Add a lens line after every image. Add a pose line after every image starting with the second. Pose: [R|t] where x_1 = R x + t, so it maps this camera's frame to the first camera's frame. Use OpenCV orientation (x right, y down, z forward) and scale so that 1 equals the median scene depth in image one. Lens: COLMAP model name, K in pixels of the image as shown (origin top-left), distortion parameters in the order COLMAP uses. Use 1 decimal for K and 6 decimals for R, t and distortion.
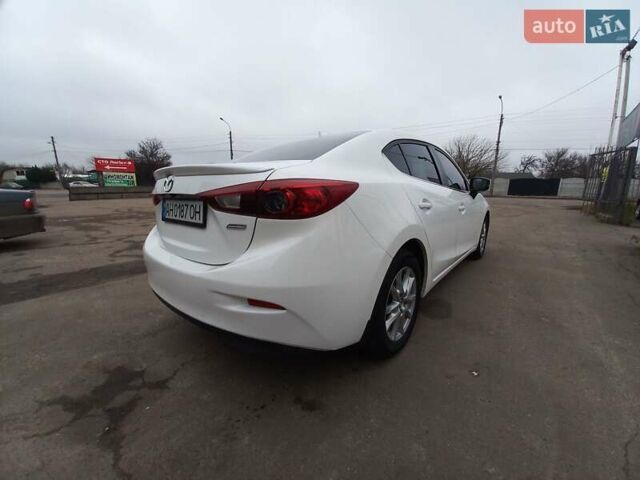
lens RADIAL K [[248.2, 0, 325.8], [0, 248.2, 240.2], [0, 0, 1]] dist [0.025731, -0.019676]
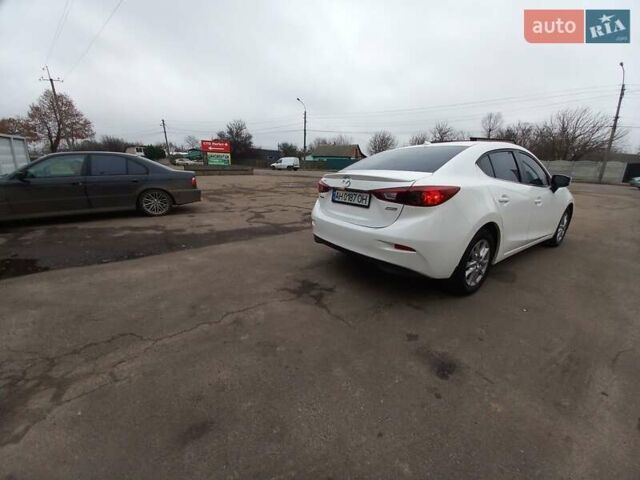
lens RADIAL K [[248.2, 0, 325.8], [0, 248.2, 240.2], [0, 0, 1]] dist [0.025731, -0.019676]
pose [[0.968553, 0.086542, -0.233273, -0.106042], [-0.067470, 0.993784, 0.088550, 0.015580], [0.239486, -0.070027, 0.968371, -0.294030]]
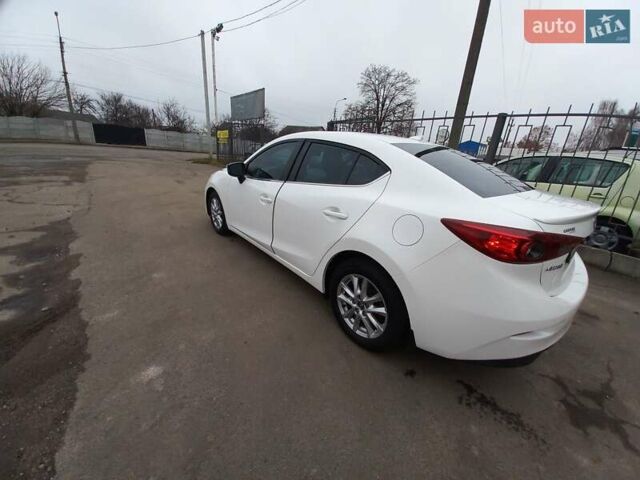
lens RADIAL K [[248.2, 0, 325.8], [0, 248.2, 240.2], [0, 0, 1]] dist [0.025731, -0.019676]
pose [[0.149396, -0.321329, 0.935109, -0.657214], [0.122864, 0.944425, 0.304902, -0.231648], [-0.981114, 0.069340, 0.180573, 0.693855]]
